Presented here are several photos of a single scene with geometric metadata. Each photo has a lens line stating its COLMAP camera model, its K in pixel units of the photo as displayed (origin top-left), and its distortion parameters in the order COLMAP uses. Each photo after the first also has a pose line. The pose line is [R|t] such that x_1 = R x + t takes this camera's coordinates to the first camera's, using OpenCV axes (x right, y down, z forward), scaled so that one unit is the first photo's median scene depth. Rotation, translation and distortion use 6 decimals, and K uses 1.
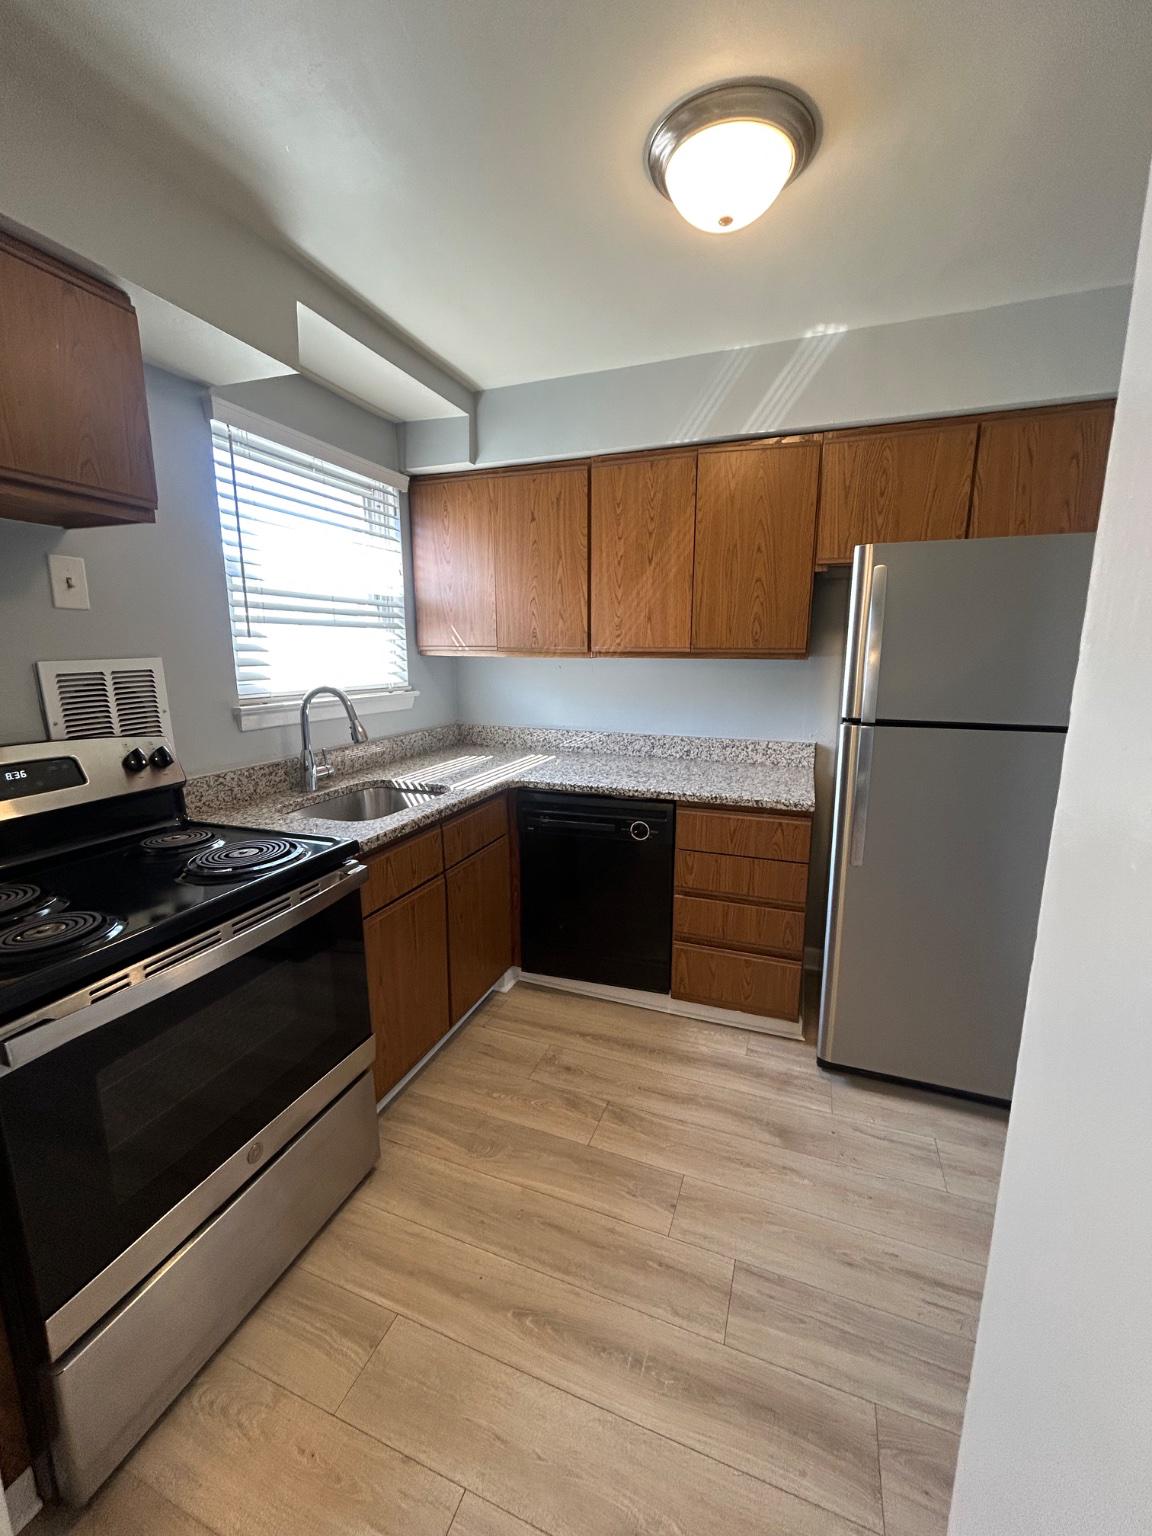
lens RADIAL K [[620.0, 0, 576.0], [0, 620.0, 768.0], [0, 0, 1]] dist [0.012221, -0.000036]
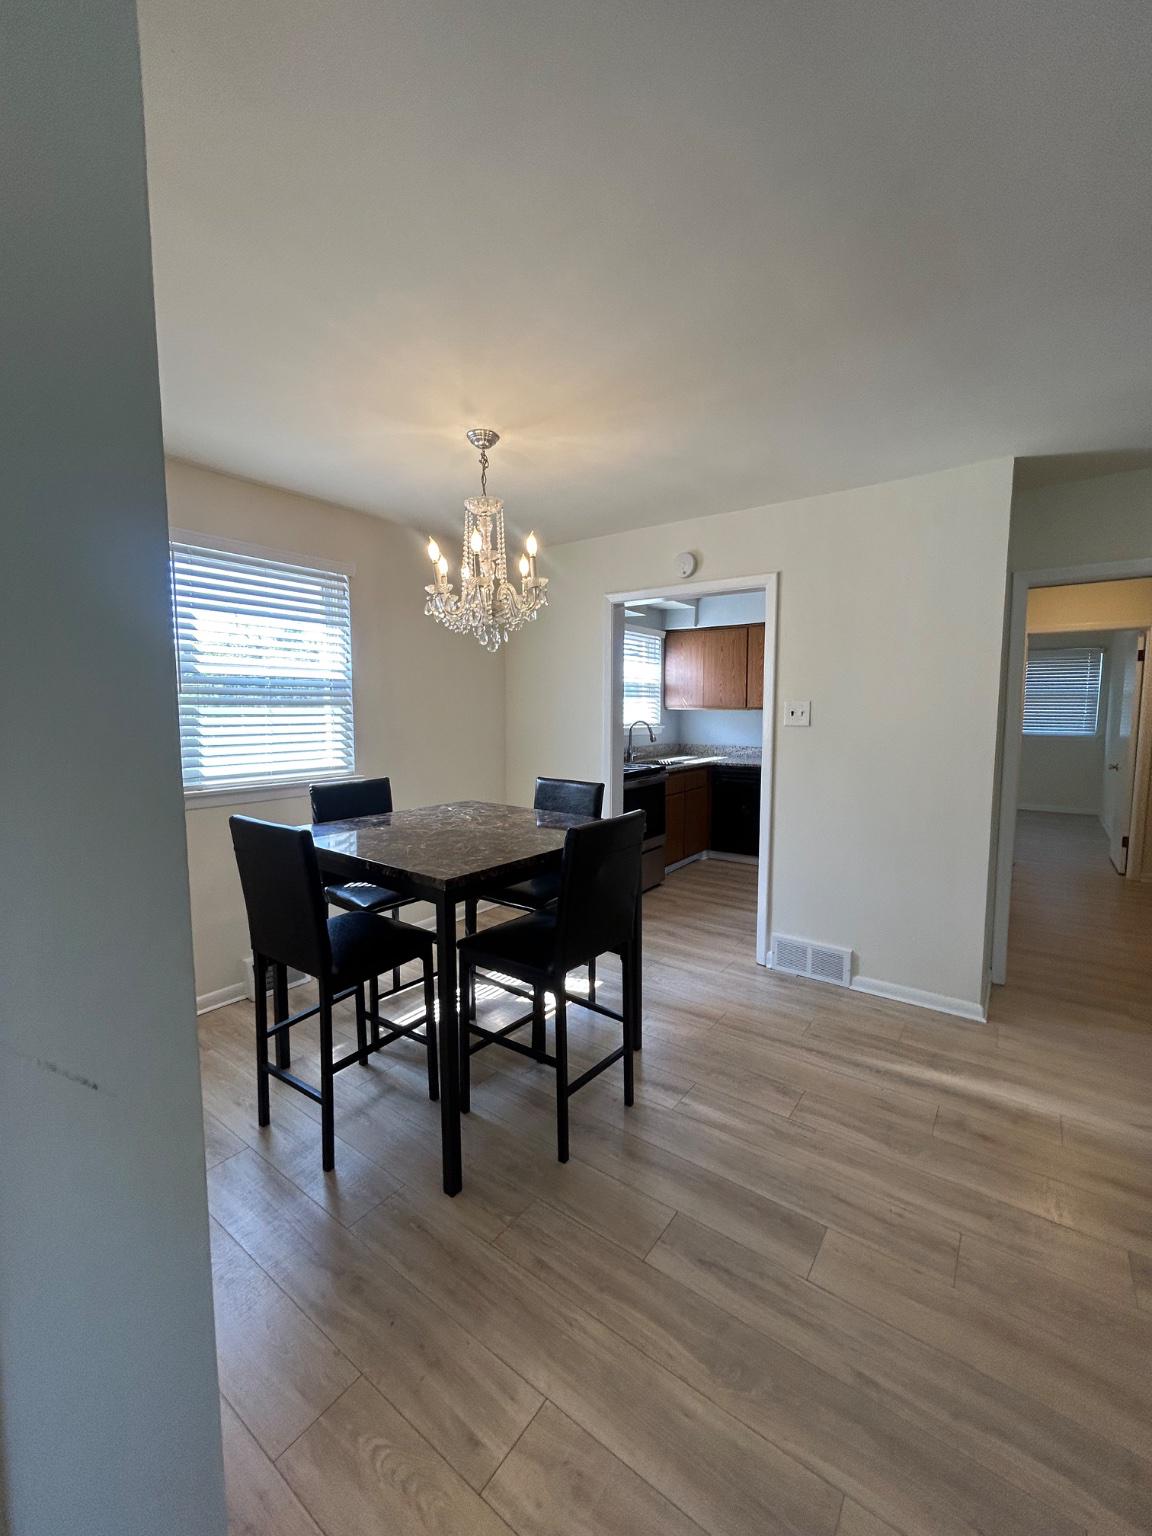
lens RADIAL K [[620.0, 0, 576.0], [0, 620.0, 768.0], [0, 0, 1]] dist [0.012221, -0.000036]
pose [[0.964641, 0.022101, -0.262641, 0.020848], [-0.044610, 0.995792, -0.080054, 0.223055], [0.259766, 0.088940, 0.961567, -1.219057]]
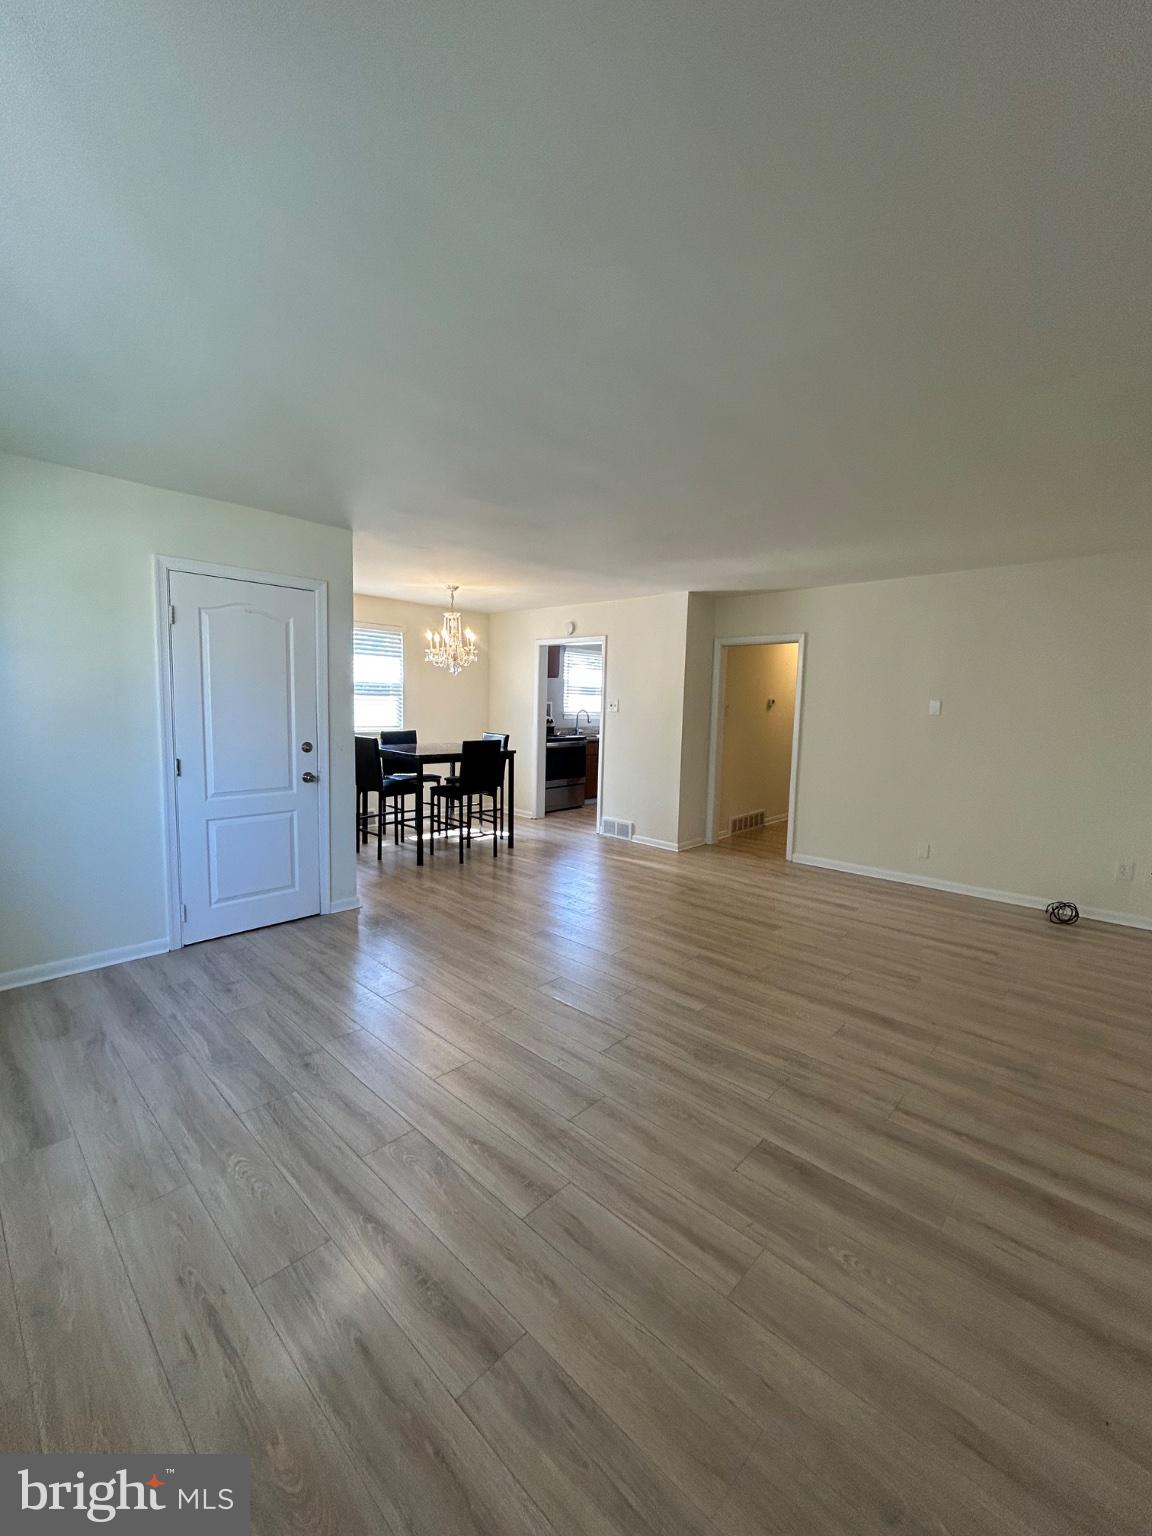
lens RADIAL K [[620.0, 0, 576.0], [0, 620.0, 768.0], [0, 0, 1]] dist [0.012221, -0.000036]
pose [[0.922551, 0.060557, -0.381093, 0.968897], [-0.091995, 0.993648, -0.064807, 0.425502], [0.374748, 0.094846, 0.922263, -2.280301]]
